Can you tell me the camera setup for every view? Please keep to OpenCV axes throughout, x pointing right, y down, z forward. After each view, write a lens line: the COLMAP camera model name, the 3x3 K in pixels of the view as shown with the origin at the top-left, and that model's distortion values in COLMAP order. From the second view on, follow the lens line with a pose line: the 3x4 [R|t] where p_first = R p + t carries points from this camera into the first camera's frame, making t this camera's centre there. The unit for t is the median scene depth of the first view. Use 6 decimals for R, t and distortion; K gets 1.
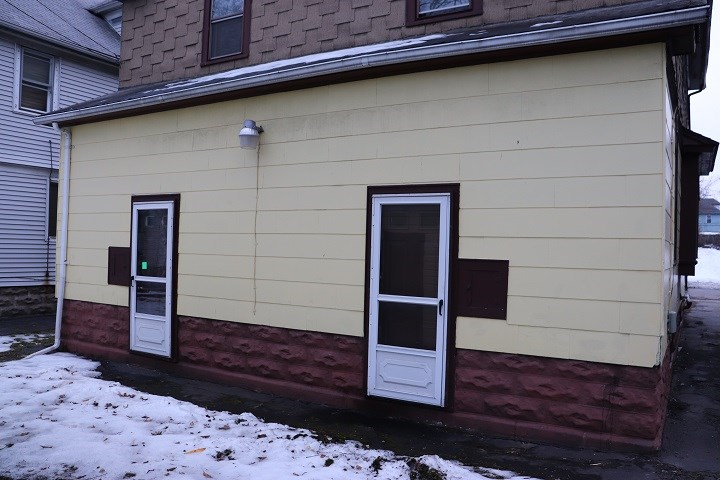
lens RADIAL K [[595.9, 0, 358.2], [0, 595.9, 251.2], [0, 0, 1]] dist [-0.174938, 0.153631]
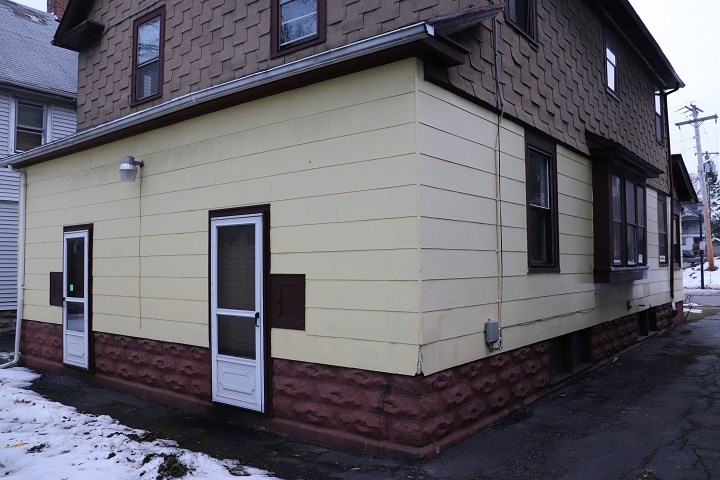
lens RADIAL K [[595.9, 0, 358.2], [0, 595.9, 251.2], [0, 0, 1]] dist [-0.174938, 0.153631]
pose [[0.990192, -0.036269, -0.134925, 0.397322], [0.032009, 0.998922, -0.033611, 0.010680], [0.135999, 0.028963, 0.990286, -0.036686]]
